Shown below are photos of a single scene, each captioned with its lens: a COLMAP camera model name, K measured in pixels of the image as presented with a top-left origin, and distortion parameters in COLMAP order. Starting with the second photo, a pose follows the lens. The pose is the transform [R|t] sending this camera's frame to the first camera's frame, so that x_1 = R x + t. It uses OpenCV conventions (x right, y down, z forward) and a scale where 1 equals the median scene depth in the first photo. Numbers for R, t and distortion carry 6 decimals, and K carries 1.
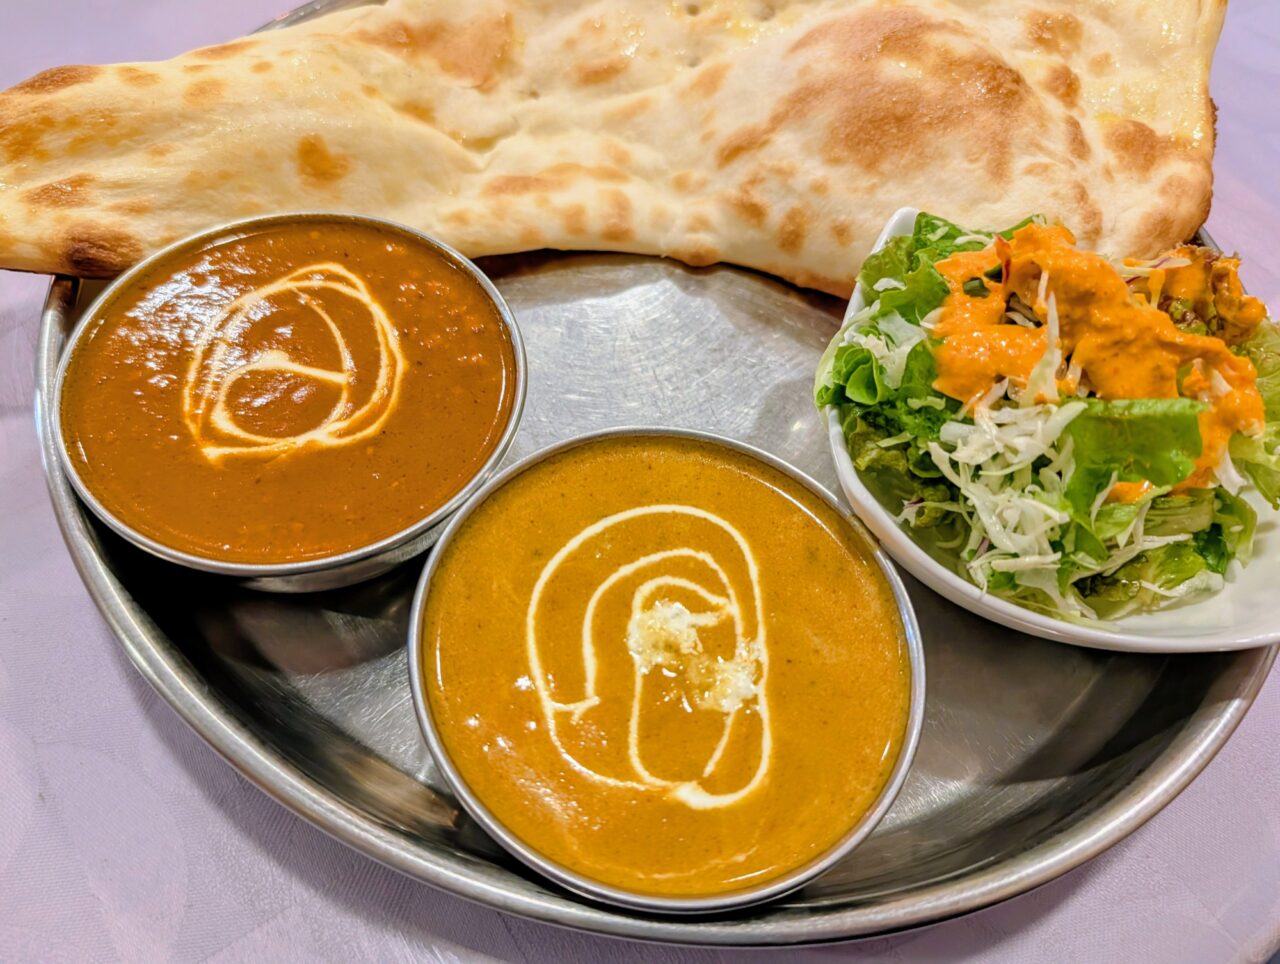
lens RADIAL K [[909.8, 0, 640.0], [0, 909.8, 482.0], [0, 0, 1]] dist [-0.057708, 0.060320]
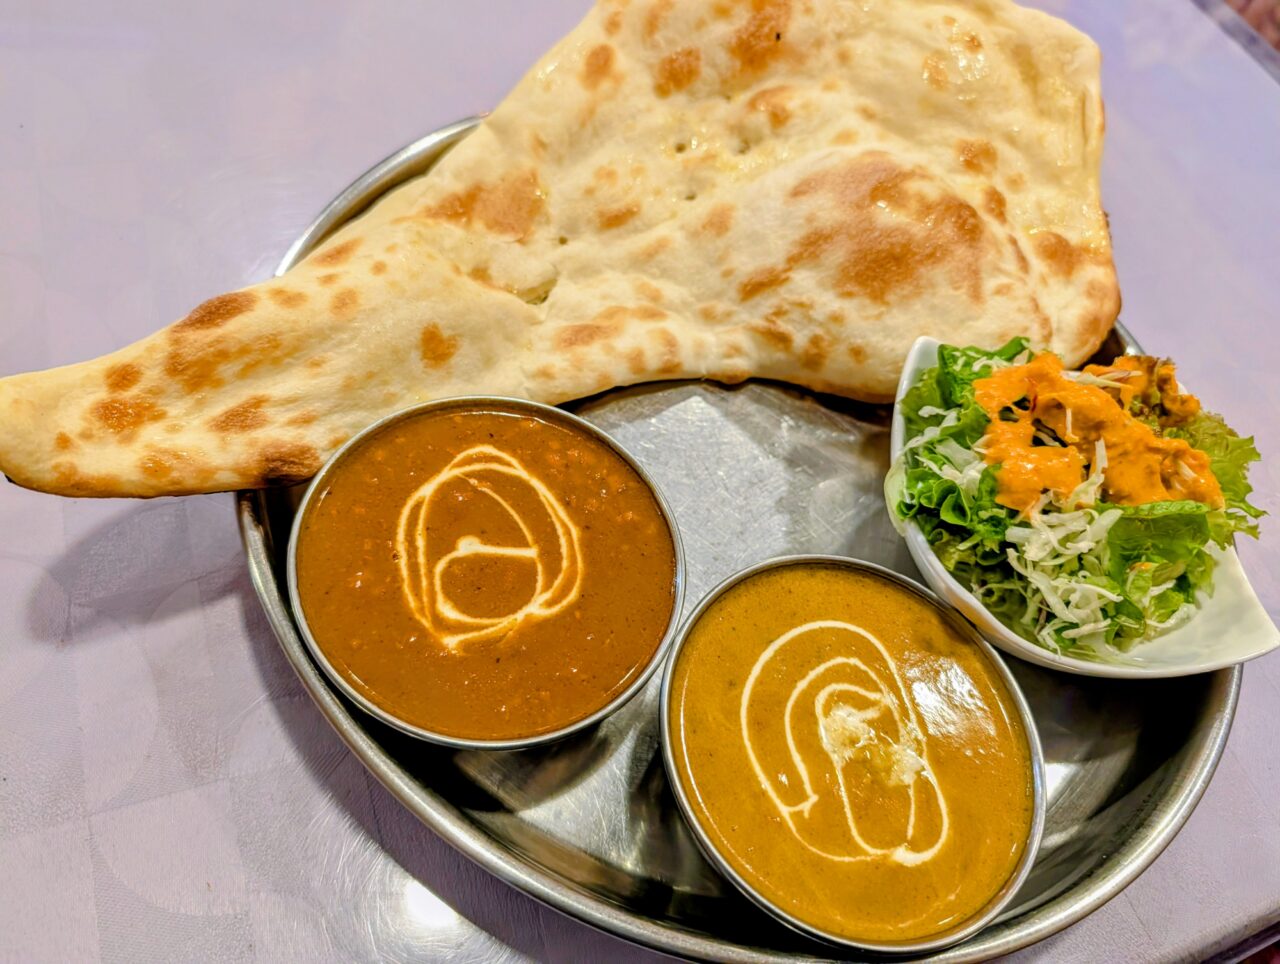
lens RADIAL K [[890.3, 0, 640.0], [0, 890.3, 482.0], [0, 0, 1]] dist [0.000242, -0.041701]
pose [[0.975385, -0.122234, 0.183528, -0.363951], [0.120107, 0.992501, 0.022700, -0.199909], [-0.184927, -0.000099, 0.982752, -0.143239]]
